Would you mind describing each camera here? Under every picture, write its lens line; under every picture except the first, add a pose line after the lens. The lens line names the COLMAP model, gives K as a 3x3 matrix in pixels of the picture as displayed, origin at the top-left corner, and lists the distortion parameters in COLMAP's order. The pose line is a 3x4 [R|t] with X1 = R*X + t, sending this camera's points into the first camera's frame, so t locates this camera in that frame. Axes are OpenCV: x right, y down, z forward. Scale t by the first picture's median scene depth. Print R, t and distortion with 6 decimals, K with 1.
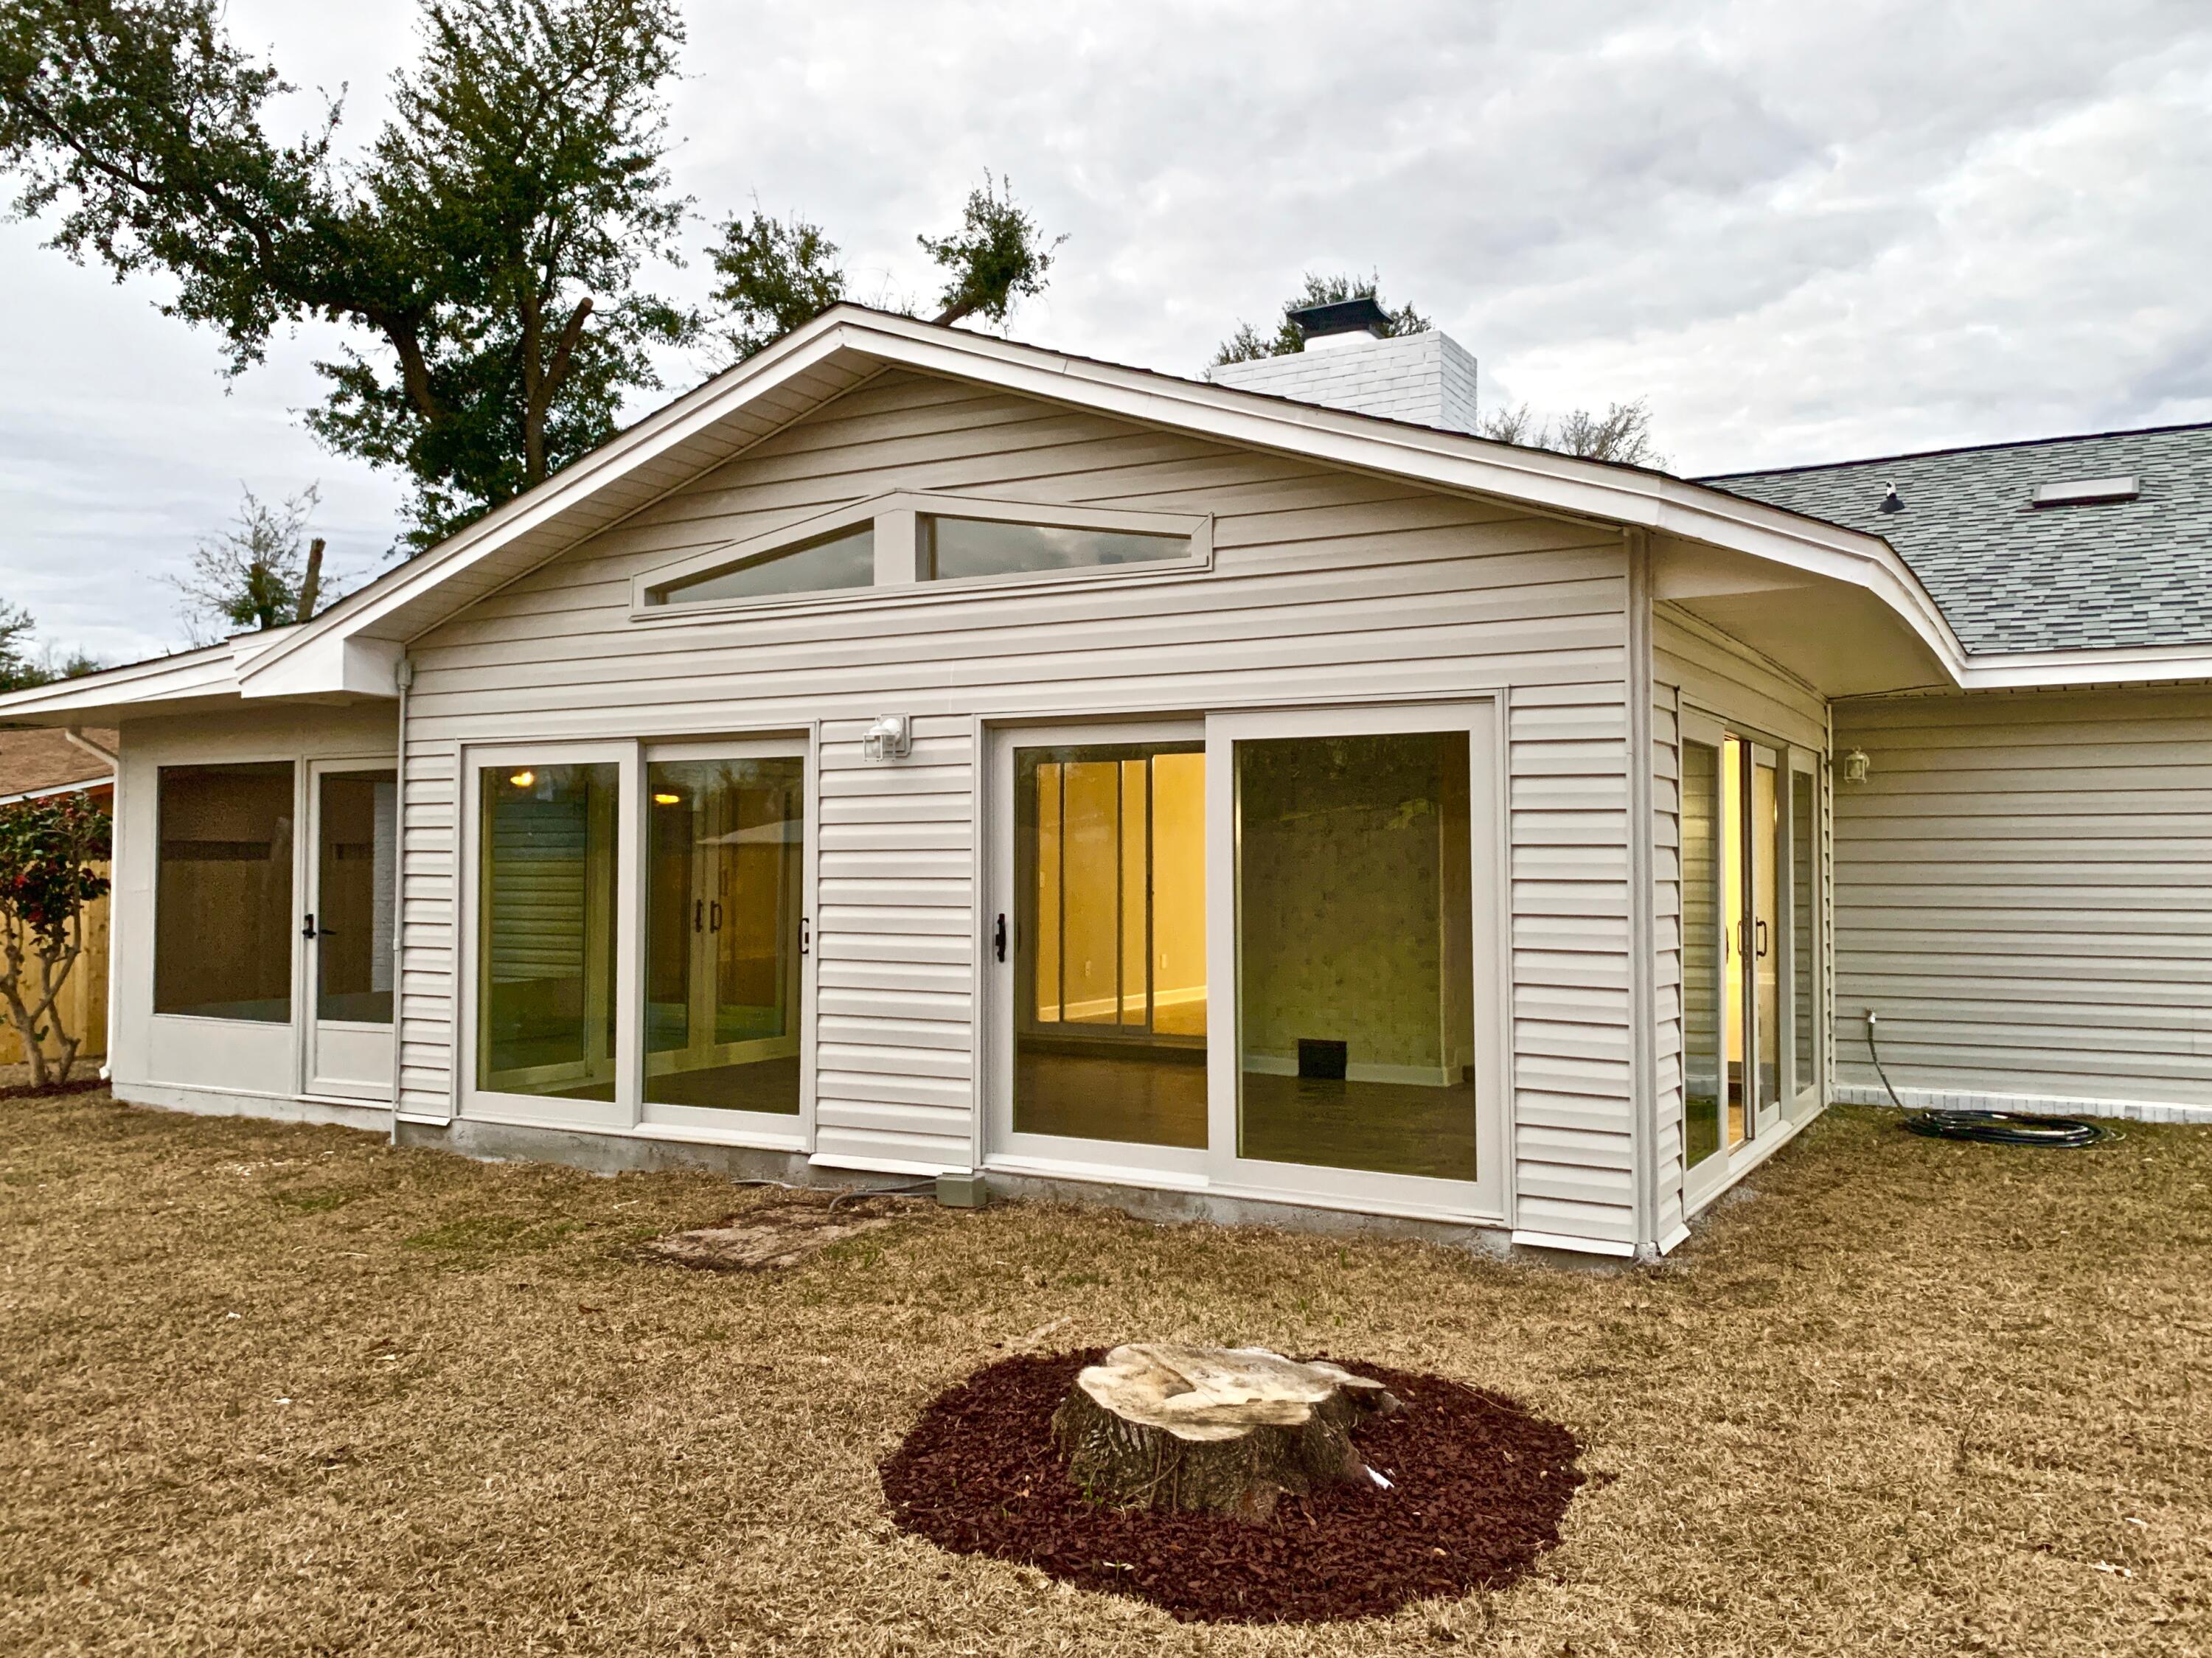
lens RADIAL K [[1780.4, 0, 1102.1], [0, 1780.4, 826.0], [0, 0, 1]] dist [0.012643, 0.013183]
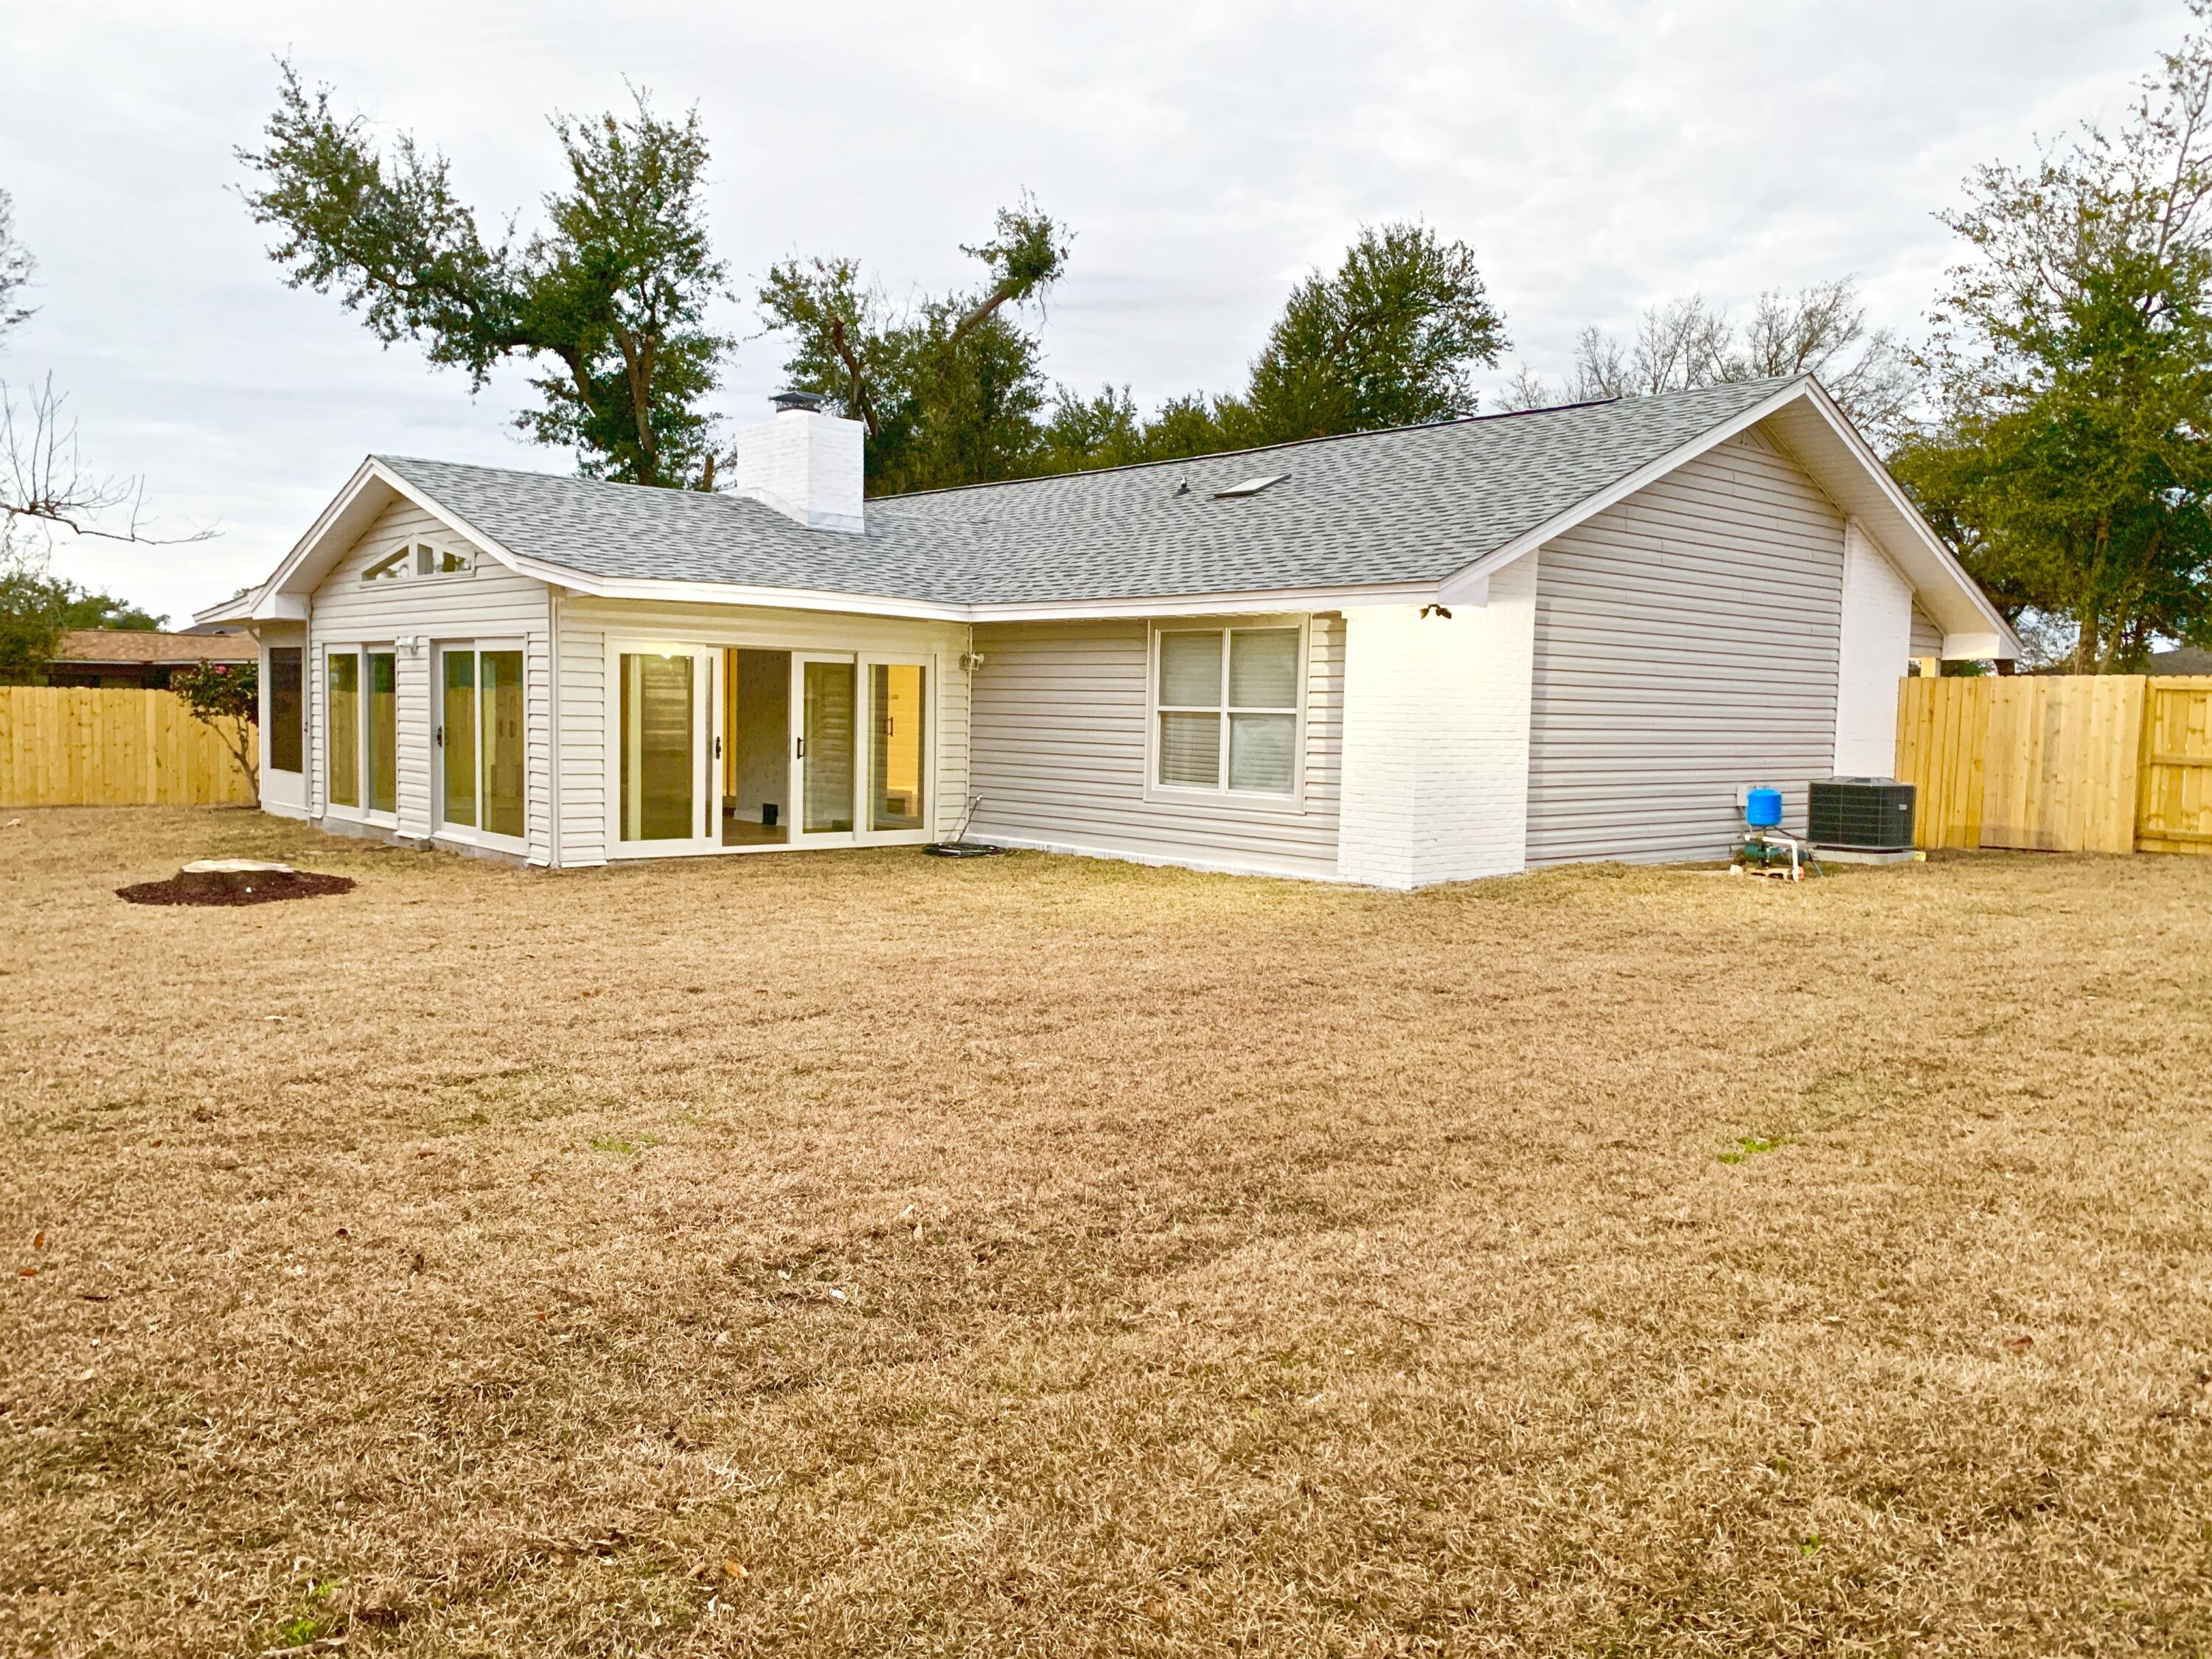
lens RADIAL K [[1680.7, 0, 1101.5], [0, 1680.7, 817.7], [0, 0, 1]] dist [0.033213, -0.035239]
pose [[0.948985, 0.041953, -0.312517, 0.567108], [-0.013842, 0.995697, 0.091634, -0.017012], [0.315016, -0.082633, 0.945482, -0.310708]]
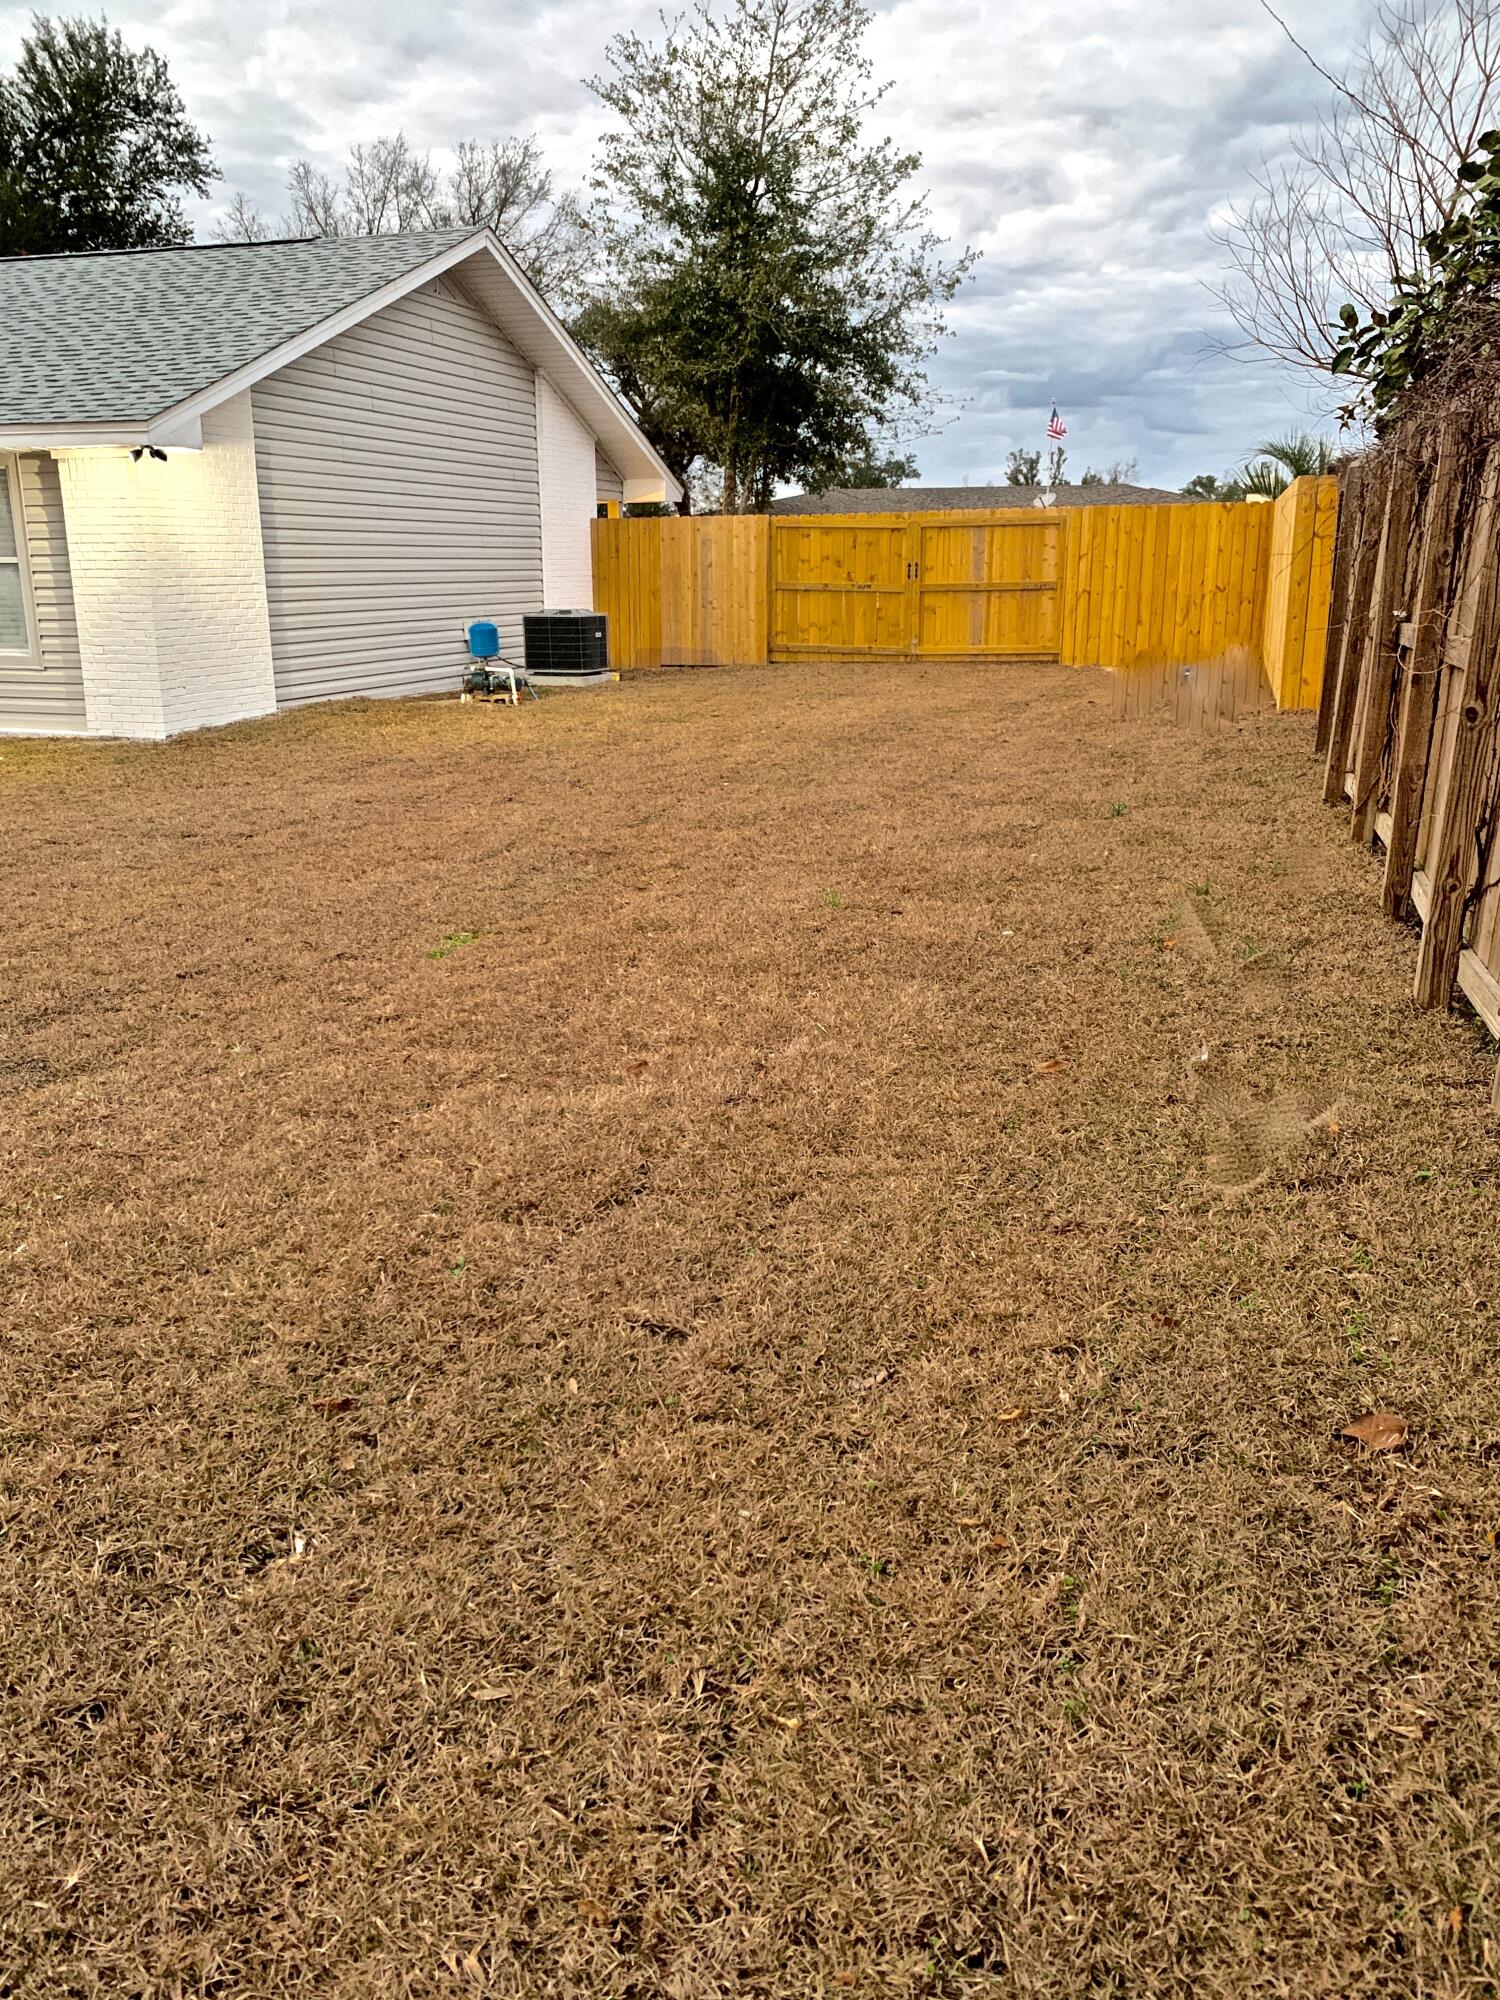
lens RADIAL K [[1519.6, 0, 764.6], [0, 1519.6, 984.2], [0, 0, 1]] dist [0.033213, -0.035239]
pose [[0.977356, -0.058694, 0.203299, 0.584646], [-0.003397, 0.956284, 0.292421, -0.016059], [-0.211575, -0.286490, 0.934430, -0.302950]]
